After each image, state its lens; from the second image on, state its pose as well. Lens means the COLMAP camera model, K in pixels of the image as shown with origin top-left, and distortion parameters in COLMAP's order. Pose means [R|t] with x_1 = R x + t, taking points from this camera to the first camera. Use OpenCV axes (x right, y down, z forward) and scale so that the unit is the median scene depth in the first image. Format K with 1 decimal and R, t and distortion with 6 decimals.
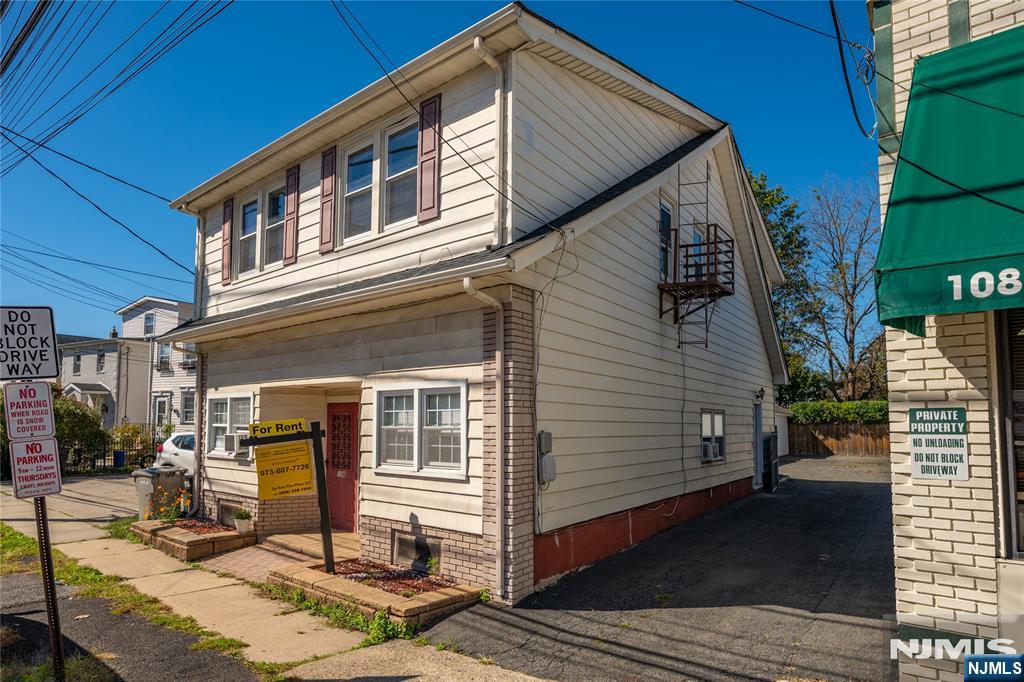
lens RADIAL K [[646.9, 0, 505.6], [0, 646.9, 374.7], [0, 0, 1]] dist [0.001267, 0.000292]
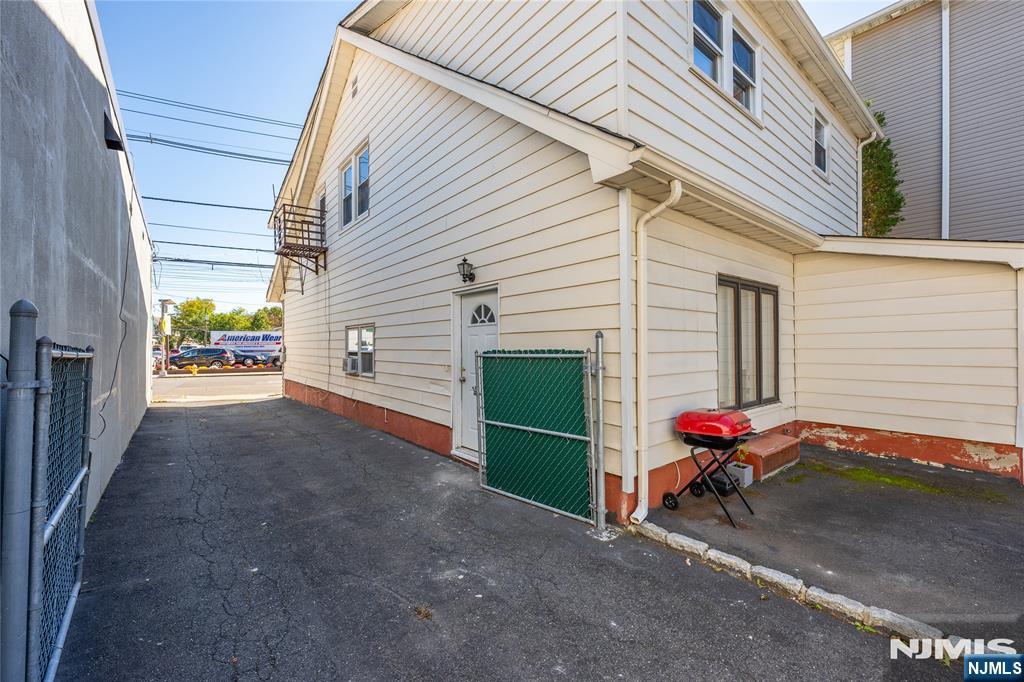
lens RADIAL K [[415.2, 0, 513.6], [0, 415.2, 341.0], [0, 0, 1]] dist [0.000460, 0.000086]
pose [[-0.299729, -0.010620, -0.953965, 0.320941], [0.077124, 0.996396, -0.035325, 0.044533], [0.950902, -0.084161, -0.297829, 0.525998]]
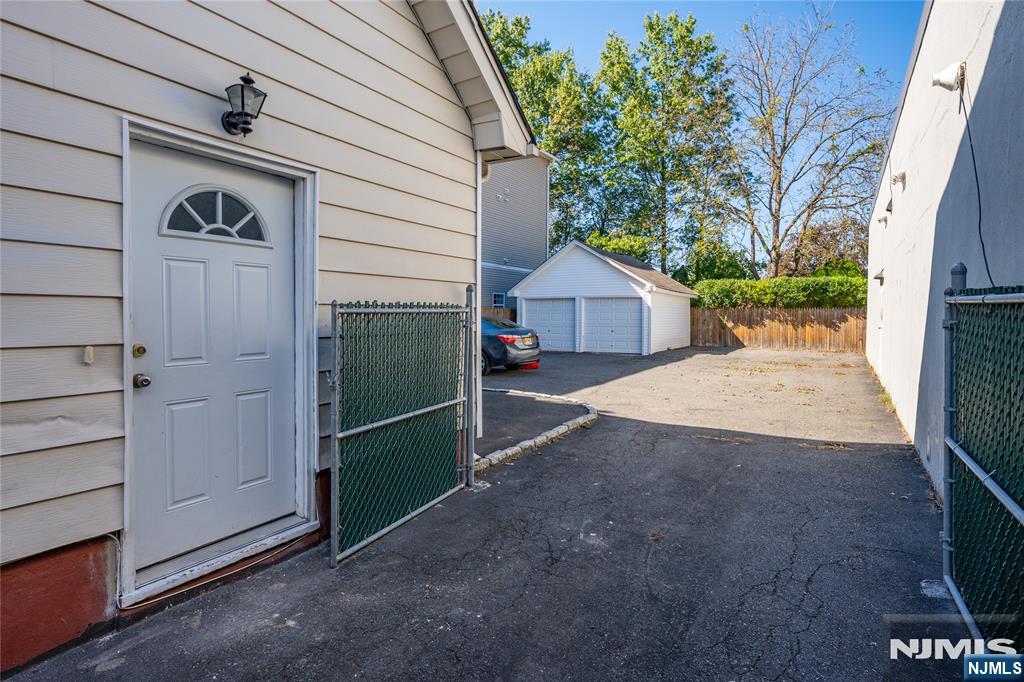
lens RADIAL K [[542.4, 0, 540.5], [0, 542.4, 326.0], [0, 0, 1]] dist [0.002857, 0.000330]
pose [[0.997203, 0.005606, 0.074531, 0.204556], [-0.013000, 0.994993, 0.099099, 0.035228], [-0.073603, -0.099791, 0.992282, 0.355569]]
